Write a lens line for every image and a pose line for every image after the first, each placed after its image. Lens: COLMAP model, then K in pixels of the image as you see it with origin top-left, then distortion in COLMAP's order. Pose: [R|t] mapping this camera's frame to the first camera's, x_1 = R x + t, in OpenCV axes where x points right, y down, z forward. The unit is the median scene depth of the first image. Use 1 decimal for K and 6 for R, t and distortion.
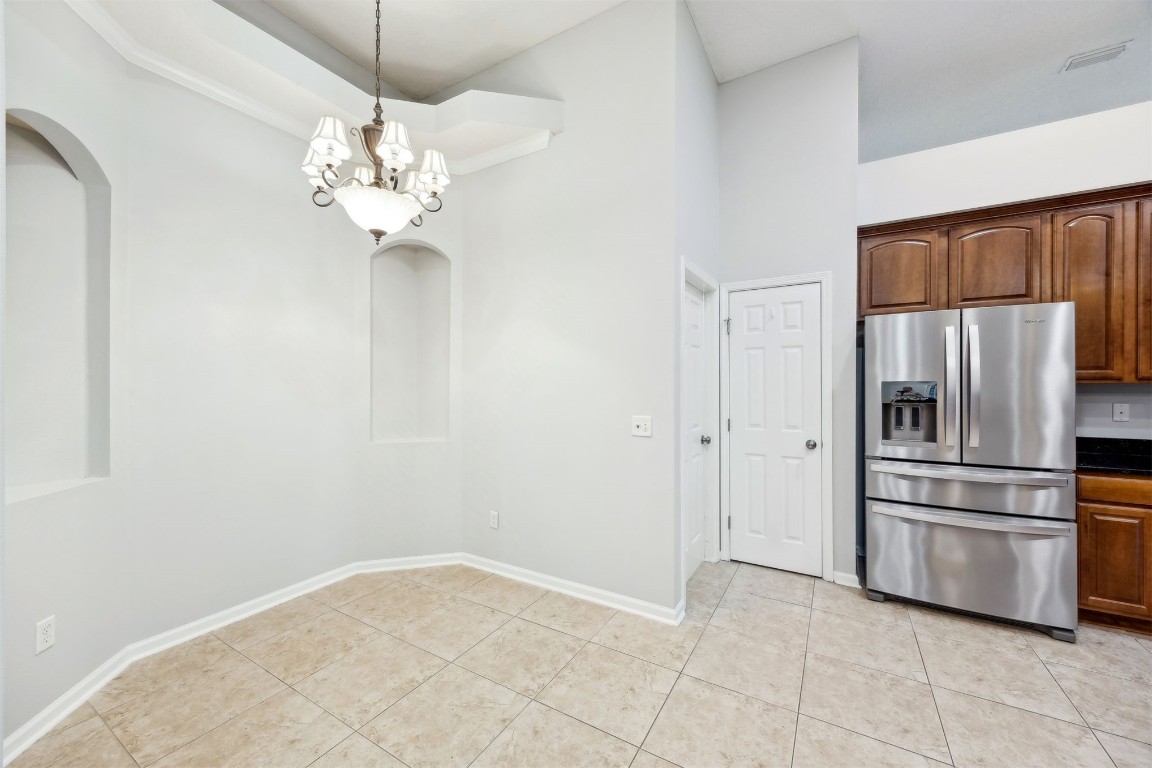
lens RADIAL K [[442.7, 0, 575.0], [0, 442.7, 382.6], [0, 0, 1]] dist [-0.000469, 0.000053]
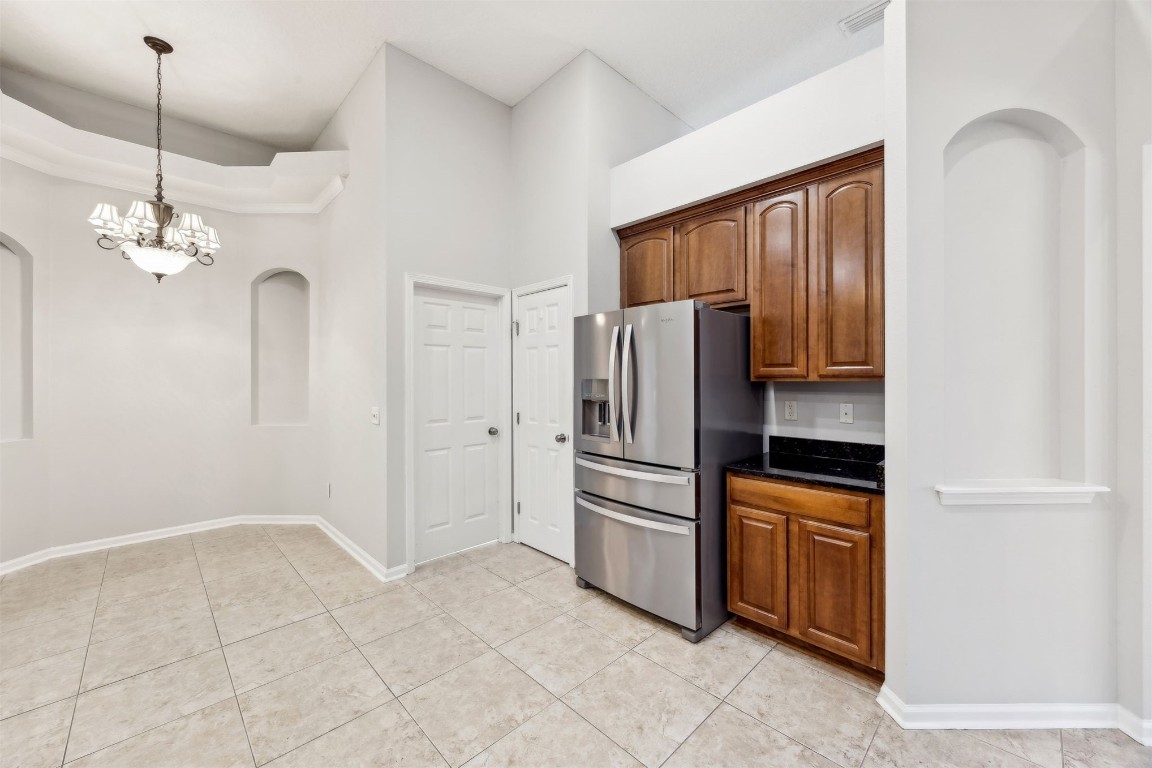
lens RADIAL K [[445.8, 0, 575.5], [0, 445.8, 377.9], [0, 0, 1]] dist [-0.000514, -0.000342]
pose [[0.965496, 0.000612, -0.260417, 0.999207], [-0.000565, 1.000000, 0.000255, -0.005929], [0.260417, -0.000099, 0.965496, -0.030690]]
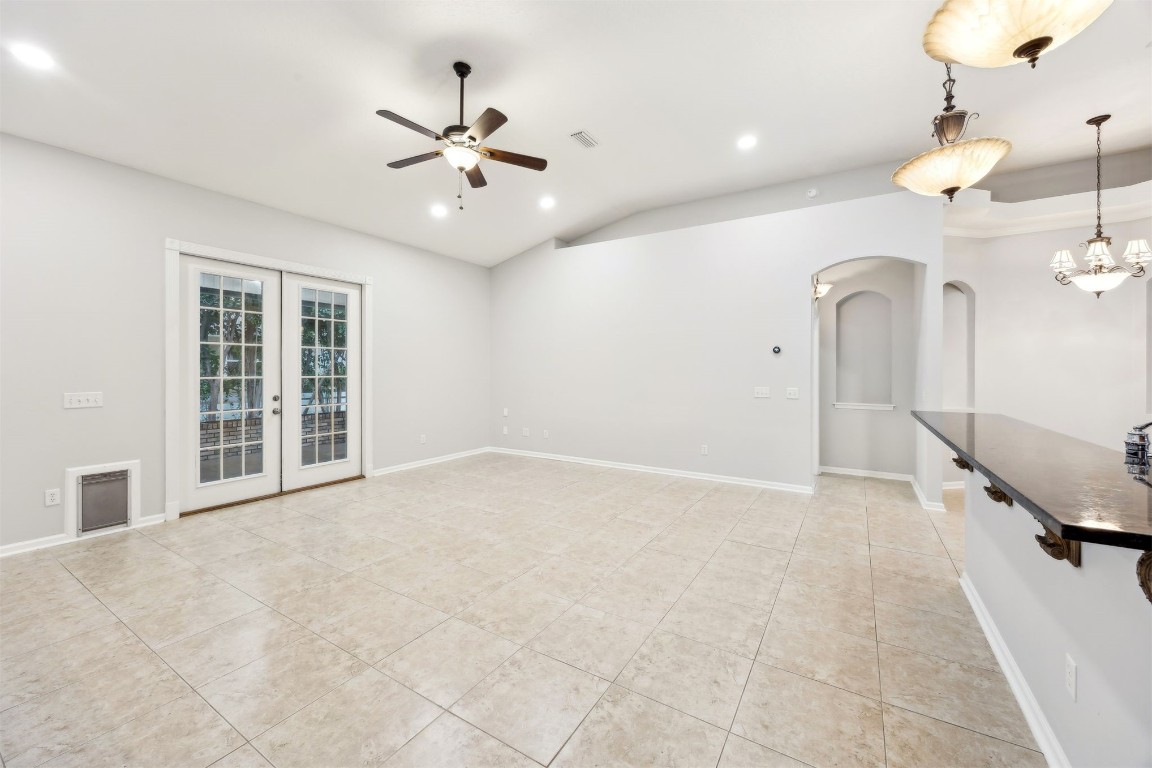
lens RADIAL K [[447.2, 0, 576.3], [0, 447.2, 370.0], [0, 0, 1]] dist [0.007089, -0.000156]
pose [[-0.016881, 0.003637, -0.999851, 1.240538], [-0.001165, 0.999993, 0.003657, -0.009655], [0.999857, 0.001226, -0.016877, -0.976015]]
